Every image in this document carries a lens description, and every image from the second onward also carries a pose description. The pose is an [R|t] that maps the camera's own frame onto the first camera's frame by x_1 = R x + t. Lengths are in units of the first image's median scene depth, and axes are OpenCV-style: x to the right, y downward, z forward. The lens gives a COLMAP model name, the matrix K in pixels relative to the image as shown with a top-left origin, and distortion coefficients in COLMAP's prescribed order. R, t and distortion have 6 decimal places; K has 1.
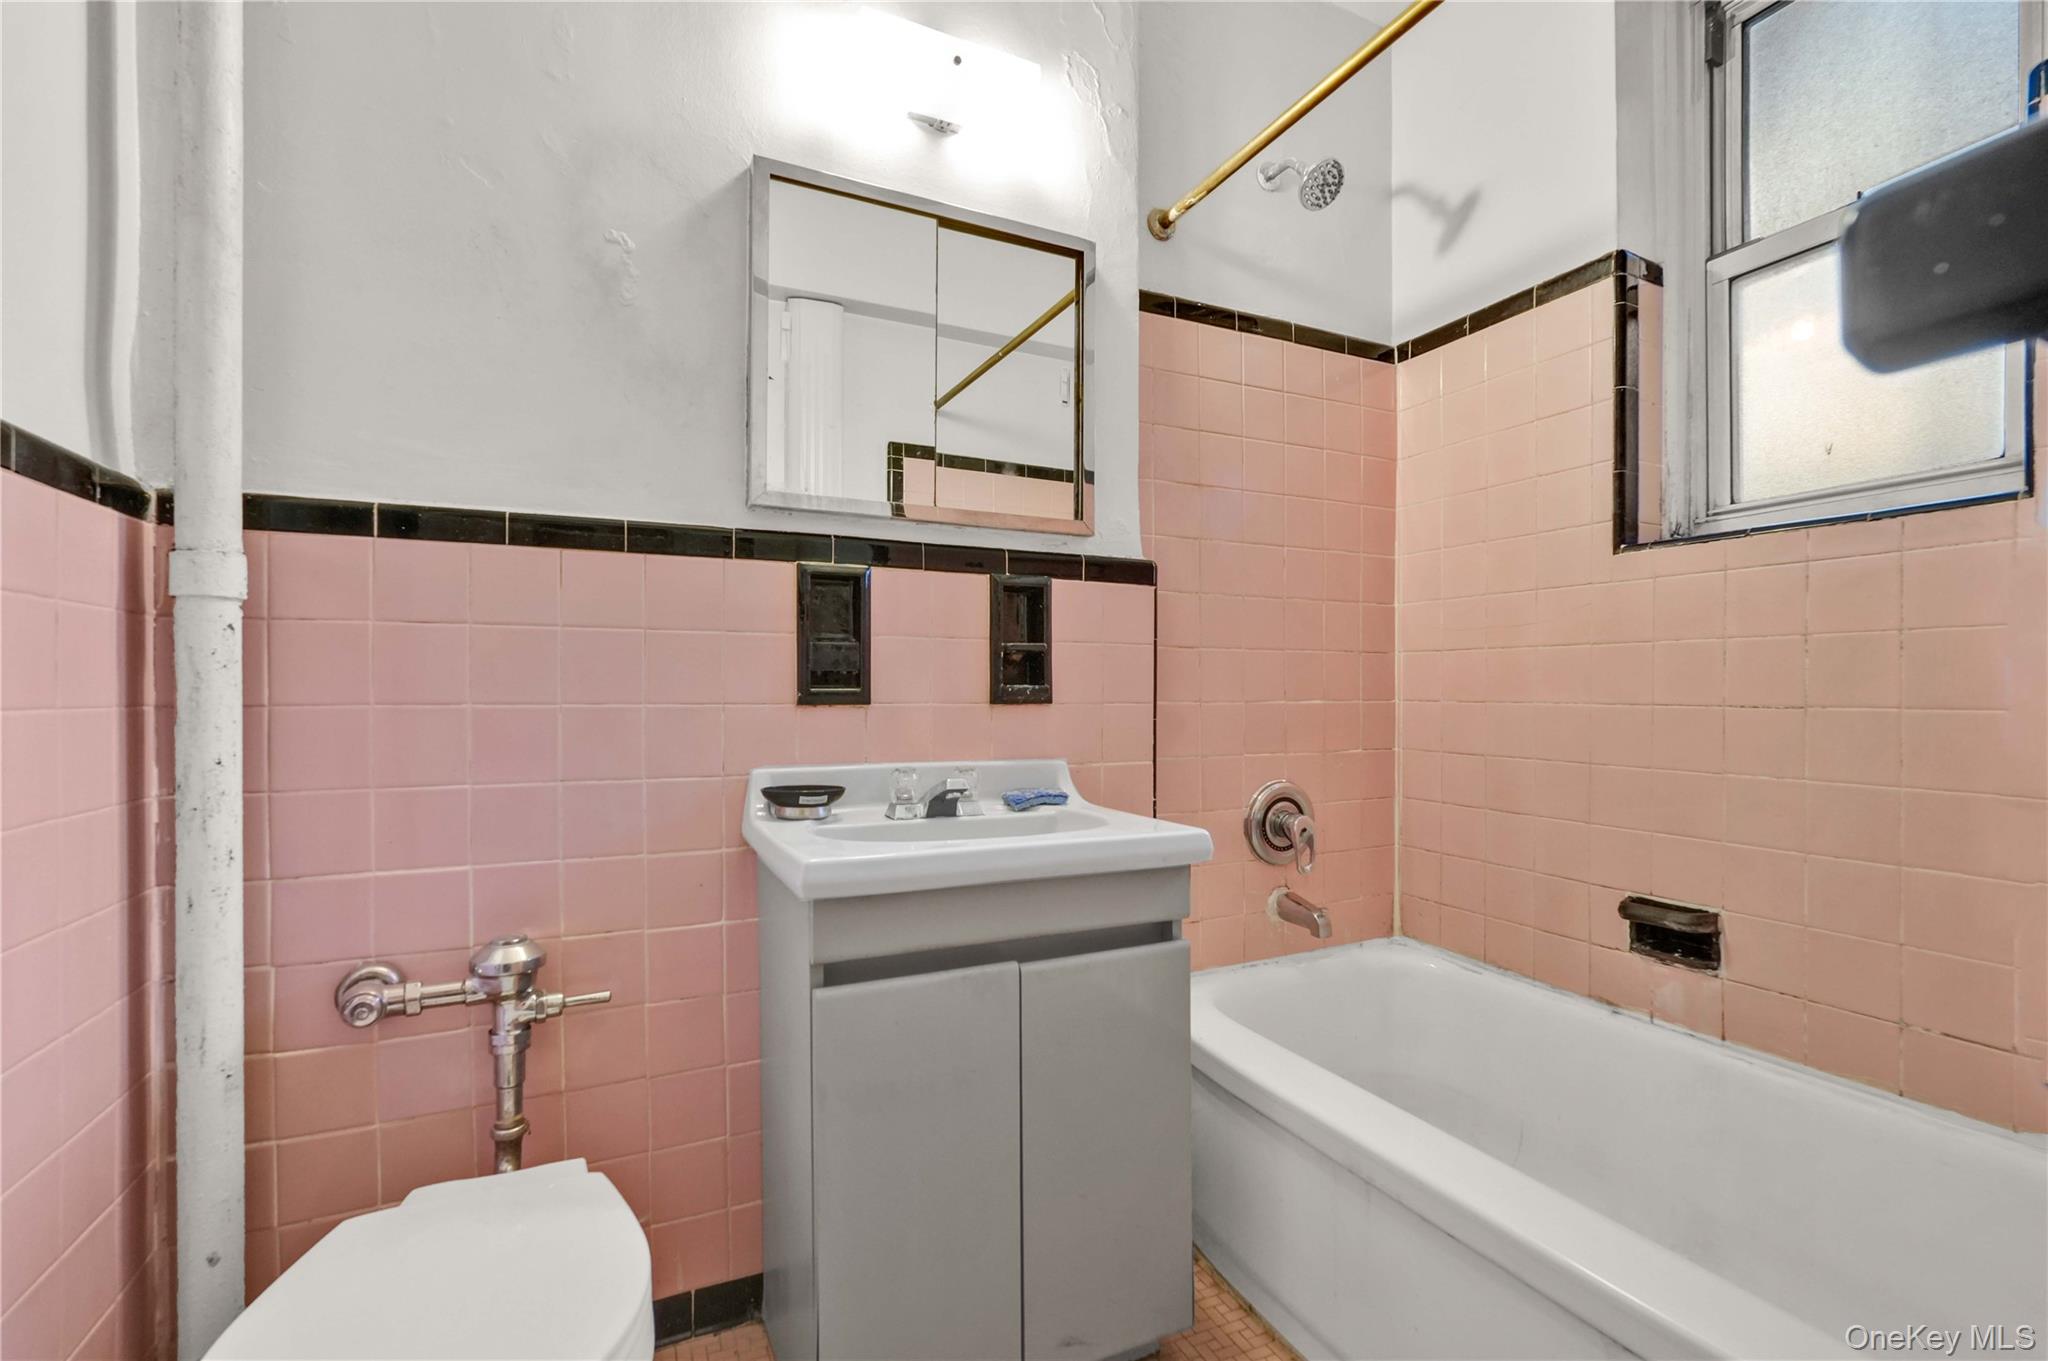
lens RADIAL K [[899.3, 0, 1035.7], [0, 899.3, 695.4], [0, 0, 1]] dist [-0.006025, 0.002838]
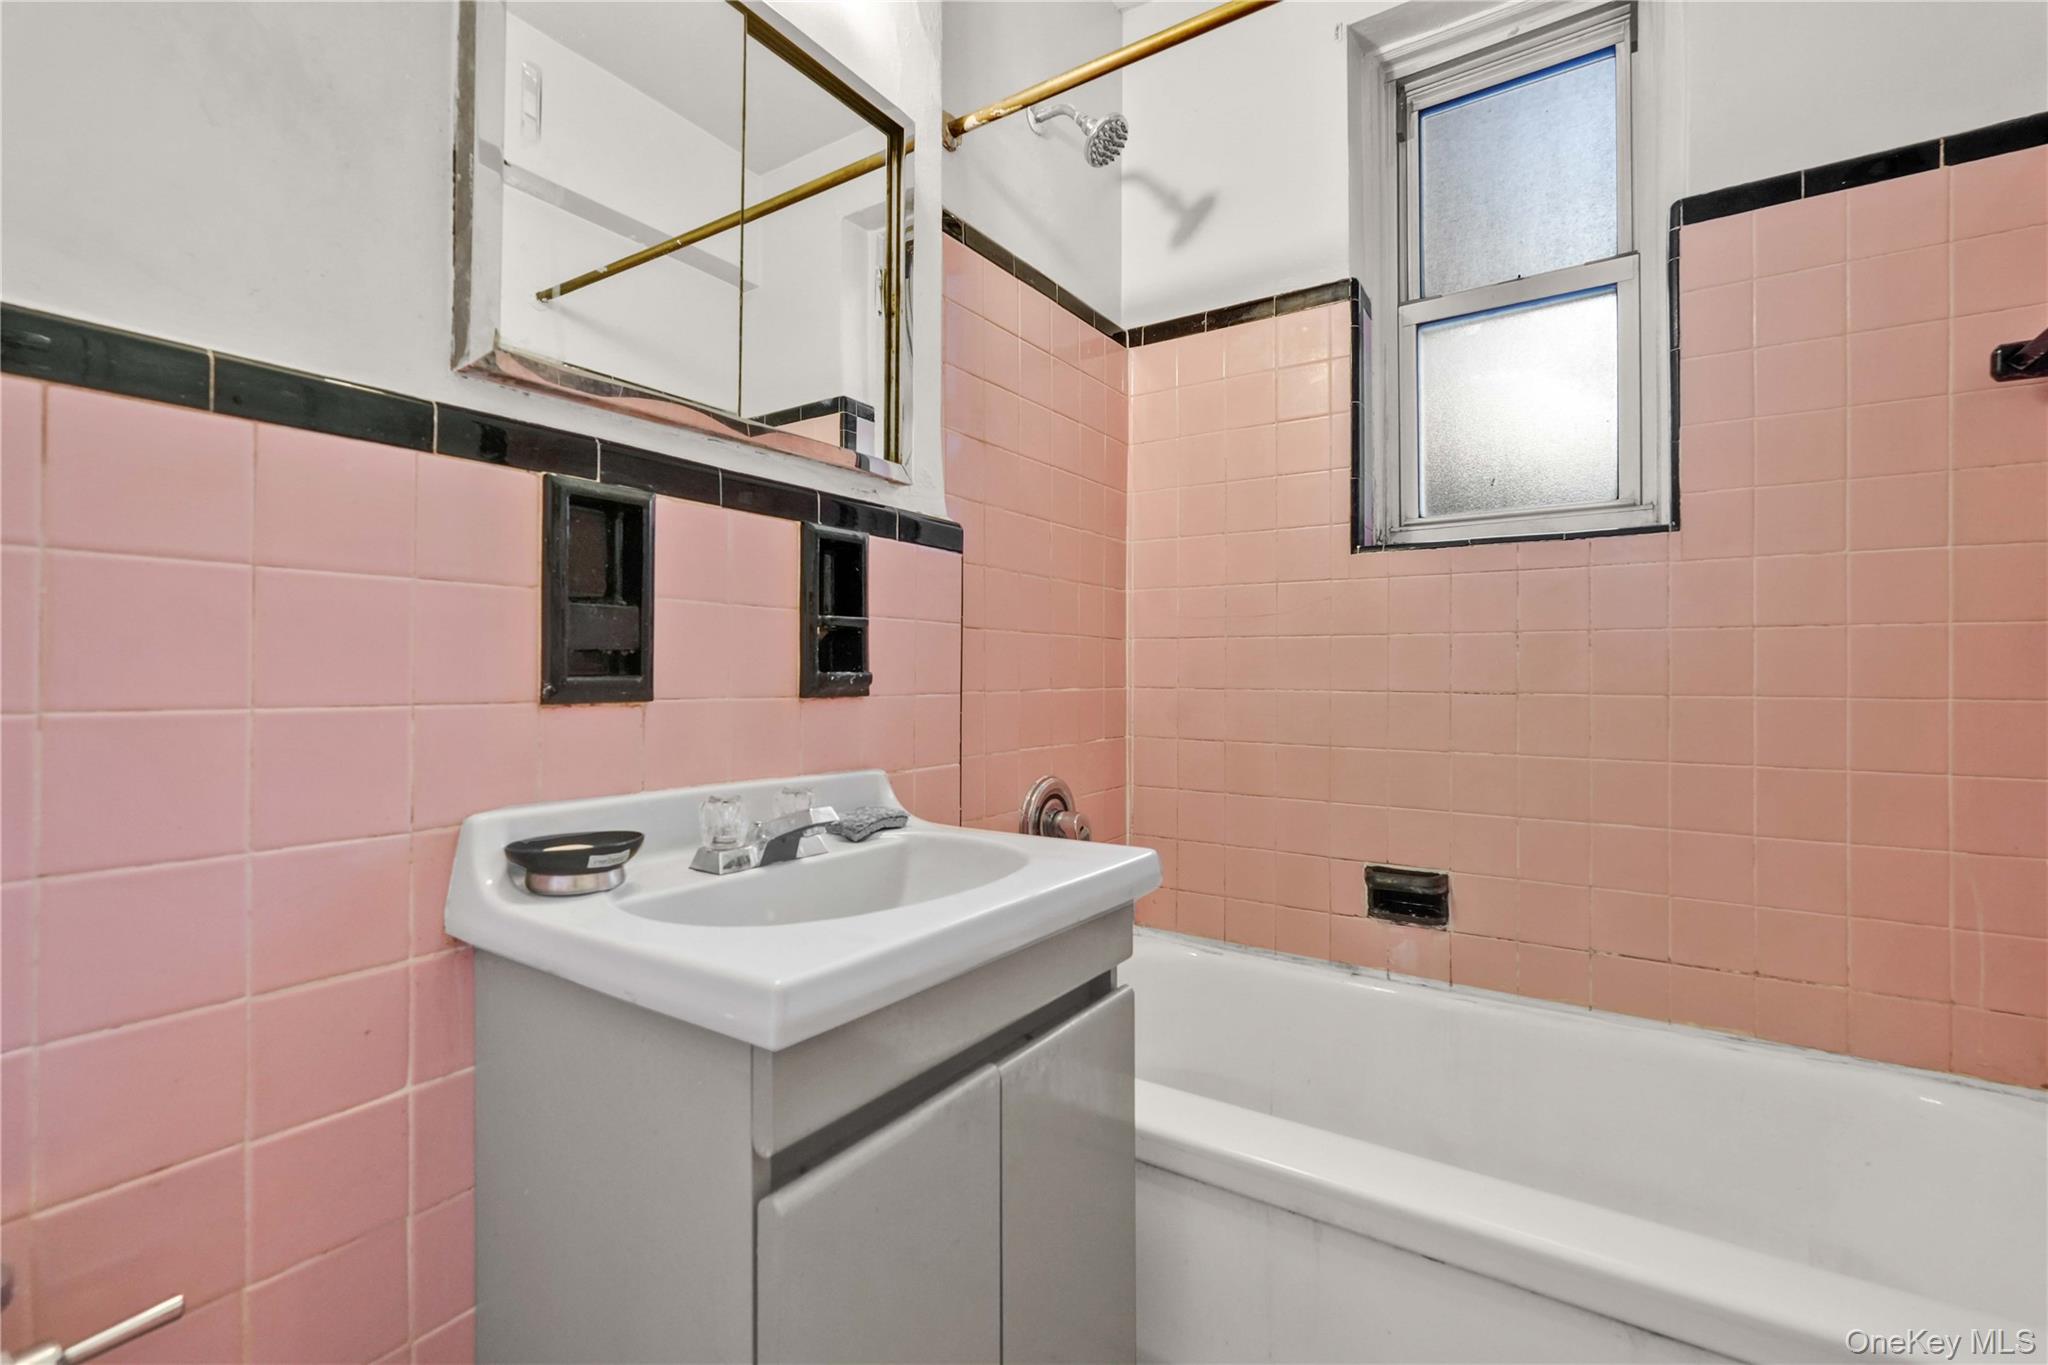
lens RADIAL K [[899.3, 0, 1018.1], [0, 899.3, 666.4], [0, 0, 1]] dist [-0.006025, 0.002838]
pose [[0.859046, 0.005909, 0.511865, -0.274369], [0.000347, 0.999926, -0.012126, -0.007126], [-0.511899, 0.010594, 0.858981, 0.278442]]
